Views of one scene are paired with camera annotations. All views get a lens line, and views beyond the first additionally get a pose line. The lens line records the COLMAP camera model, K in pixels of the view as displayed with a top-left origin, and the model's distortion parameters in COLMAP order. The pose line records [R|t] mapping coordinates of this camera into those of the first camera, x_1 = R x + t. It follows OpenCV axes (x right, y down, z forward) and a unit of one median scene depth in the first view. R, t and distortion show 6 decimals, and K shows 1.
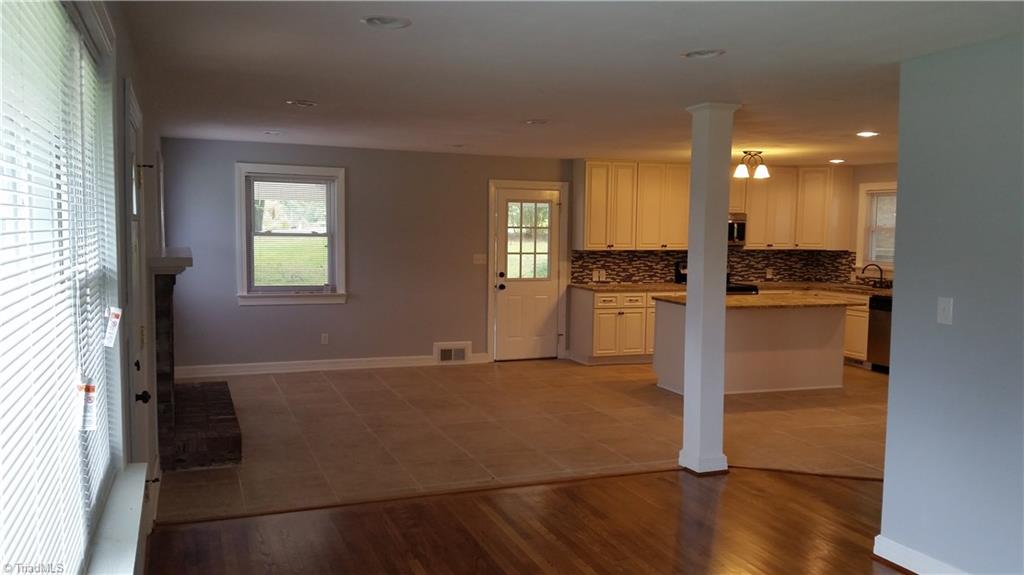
lens RADIAL K [[828.2, 0, 517.5], [0, 828.2, 294.5], [0, 0, 1]] dist [0.159750, -0.332761]
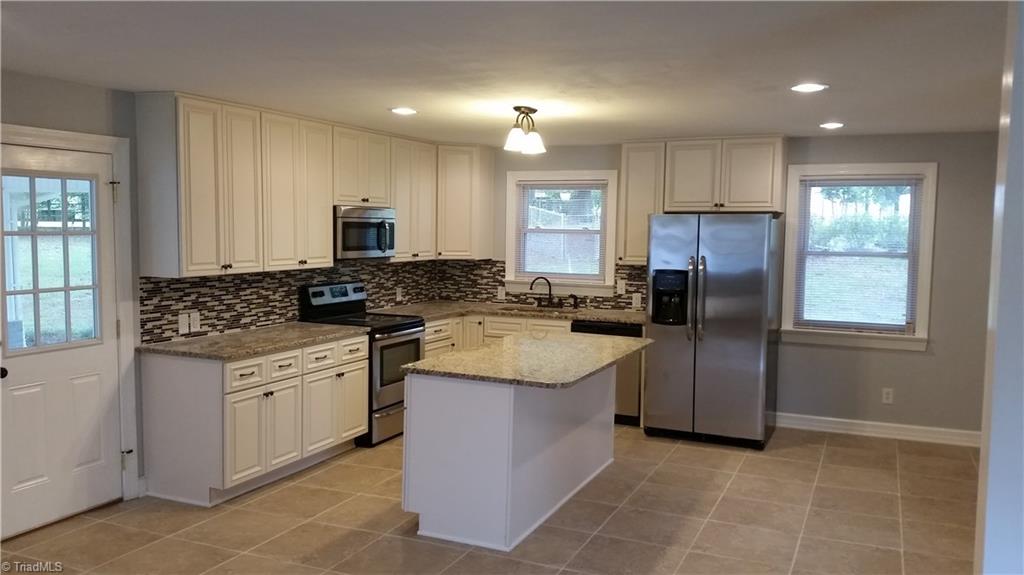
lens RADIAL K [[828.2, 0, 517.5], [0, 828.2, 294.5], [0, 0, 1]] dist [0.159750, -0.332761]
pose [[0.711562, -0.063080, 0.699786, -0.122896], [0.054635, 0.997914, 0.034400, -0.046787], [-0.700496, 0.013755, 0.713524, 0.472171]]
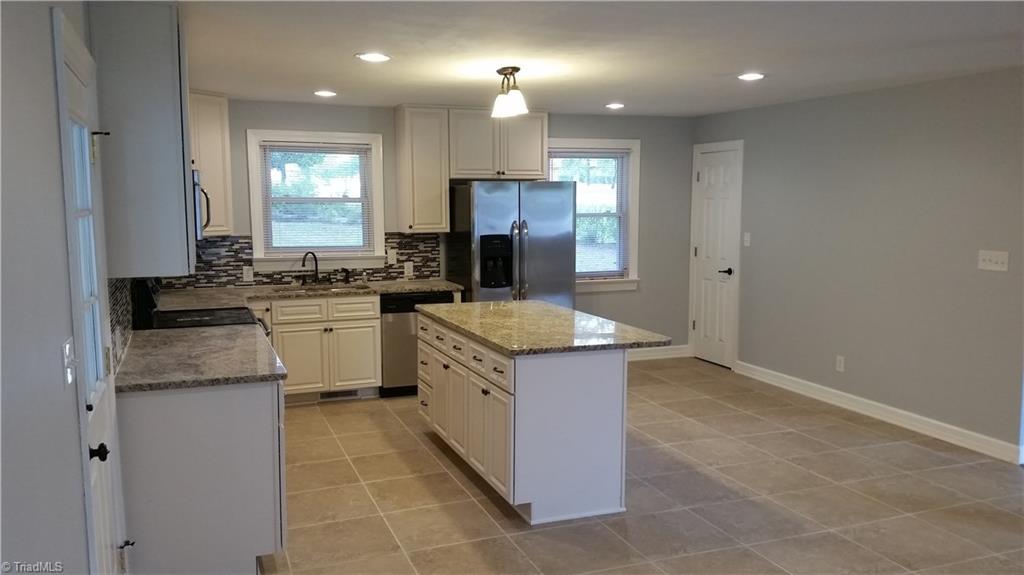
lens RADIAL K [[828.2, 0, 517.5], [0, 828.2, 294.5], [0, 0, 1]] dist [0.159750, -0.332761]
pose [[0.005979, -0.132977, 0.991101, -0.254486], [0.085895, 0.987524, 0.131978, -0.076128], [-0.996286, 0.084341, 0.017327, 0.816665]]
